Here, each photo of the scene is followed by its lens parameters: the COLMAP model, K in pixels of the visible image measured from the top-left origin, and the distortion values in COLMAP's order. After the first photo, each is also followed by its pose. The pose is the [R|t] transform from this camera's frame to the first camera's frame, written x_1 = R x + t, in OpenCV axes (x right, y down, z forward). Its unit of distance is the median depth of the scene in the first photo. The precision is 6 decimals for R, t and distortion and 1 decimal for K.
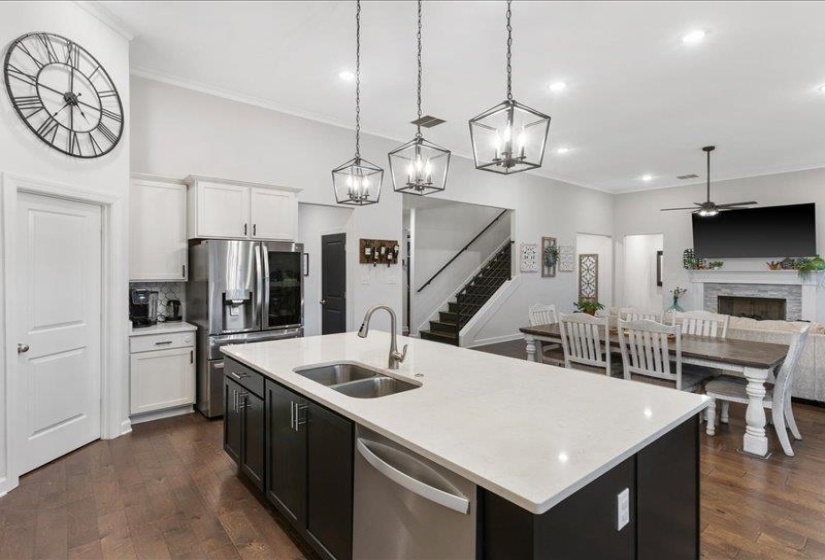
lens RADIAL K [[417.7, 0, 407.4], [0, 417.7, 271.1], [0, 0, 1]] dist [0.002571, 0.001163]
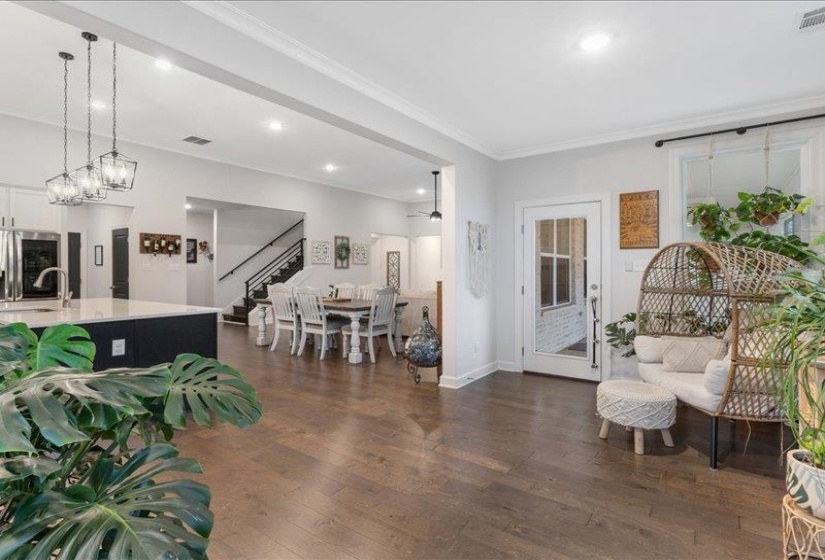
lens RADIAL K [[417.7, 0, 407.4], [0, 417.7, 271.1], [0, 0, 1]] dist [0.002571, 0.001163]
pose [[0.970313, -0.003131, 0.241830, 0.251208], [0.004278, 0.999982, -0.004217, 0.030412], [-0.241813, 0.005126, 0.970309, -0.260901]]
